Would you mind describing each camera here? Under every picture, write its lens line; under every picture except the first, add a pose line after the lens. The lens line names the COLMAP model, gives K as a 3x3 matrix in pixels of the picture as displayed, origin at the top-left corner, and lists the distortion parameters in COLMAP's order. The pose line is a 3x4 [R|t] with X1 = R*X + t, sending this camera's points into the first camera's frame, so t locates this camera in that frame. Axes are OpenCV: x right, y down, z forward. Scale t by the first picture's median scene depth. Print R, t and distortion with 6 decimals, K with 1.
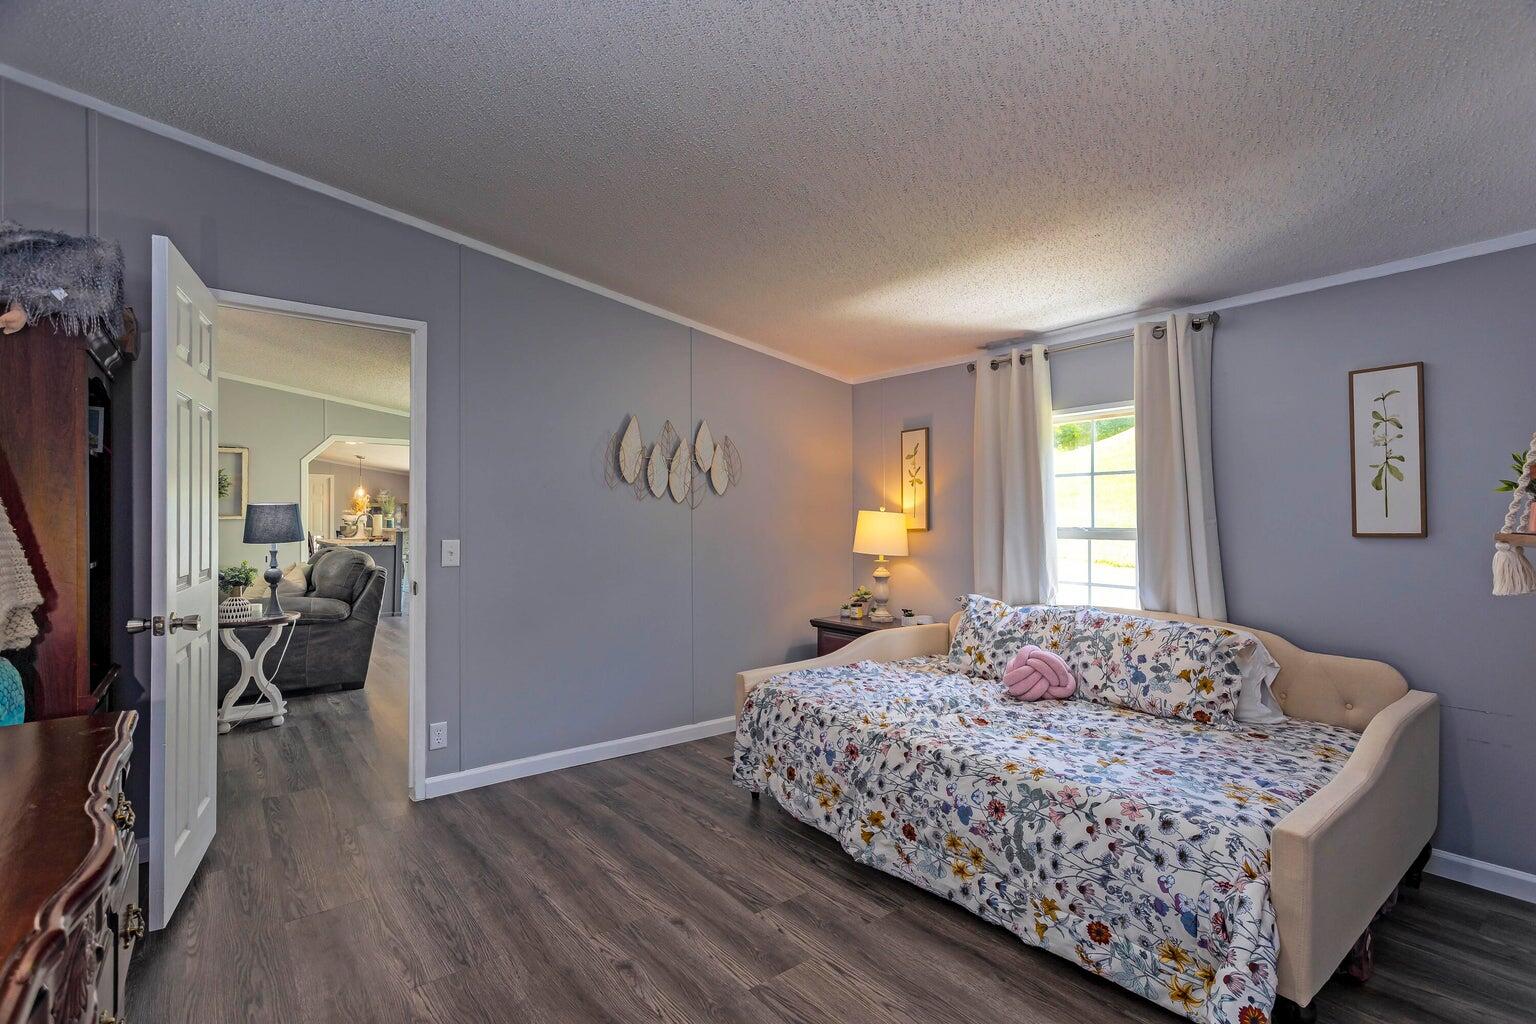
lens RADIAL K [[728.9, 0, 765.1], [0, 728.9, 511.5], [0, 0, 1]] dist [0.003319, 0.000830]
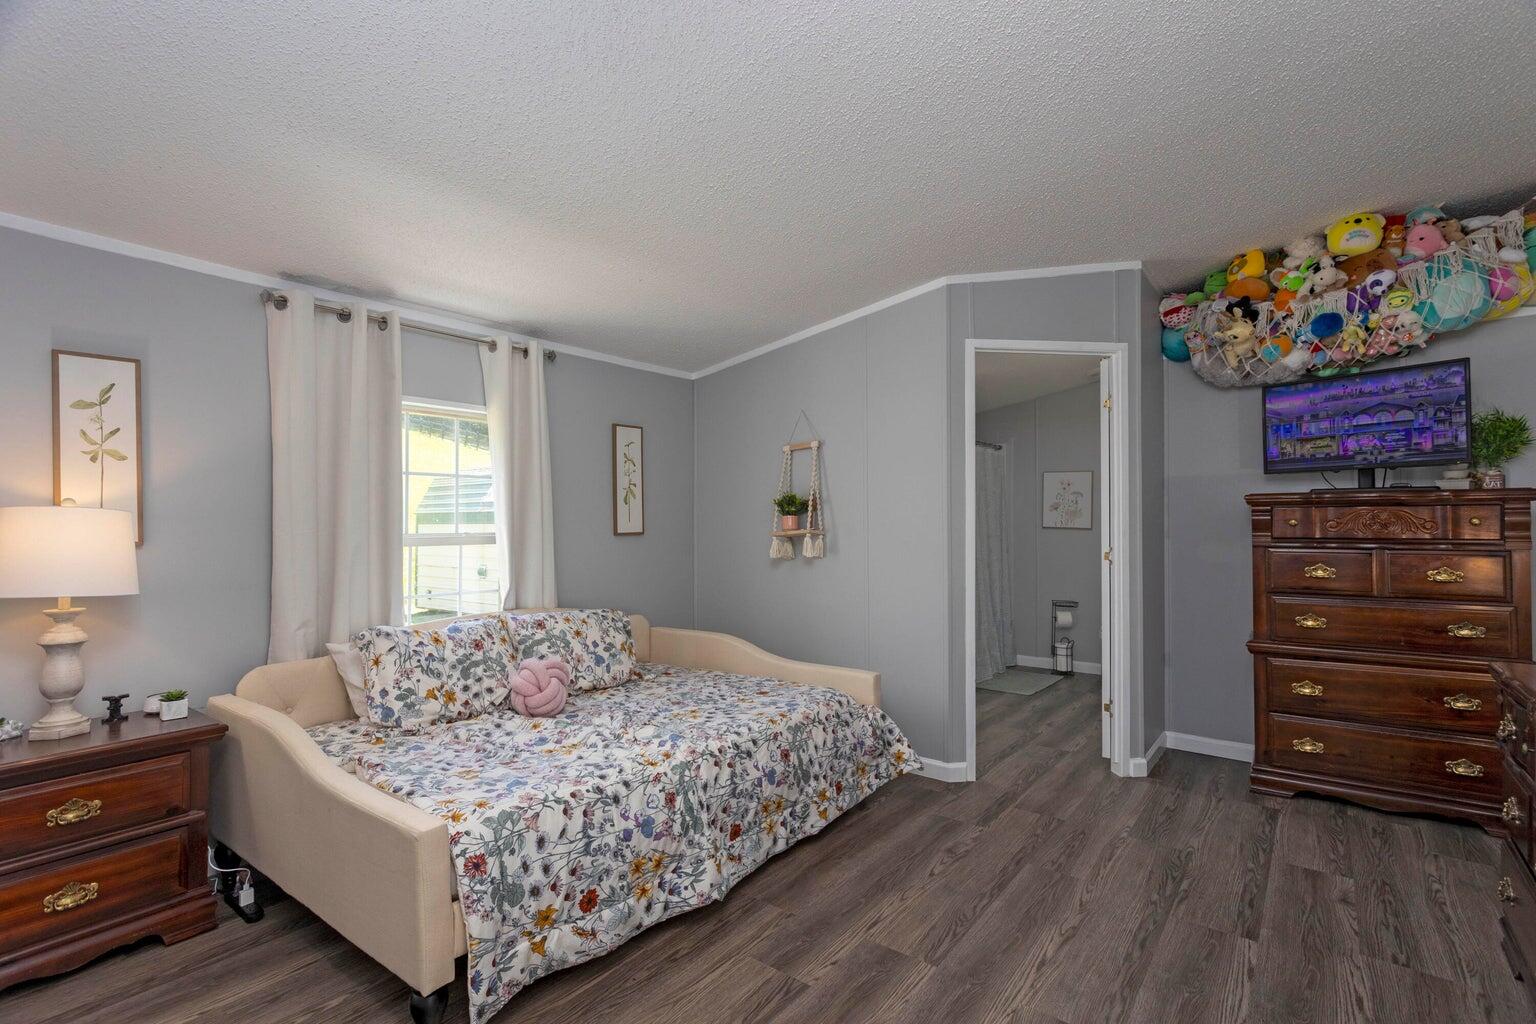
lens RADIAL K [[728.9, 0, 772.6], [0, 728.9, 515.0], [0, 0, 1]] dist [0.003319, 0.000830]
pose [[-0.264067, 0.011674, 0.964434, -0.716291], [-0.007816, 0.999868, -0.014244, 0.012190], [-0.964473, -0.011300, -0.263941, 1.098874]]
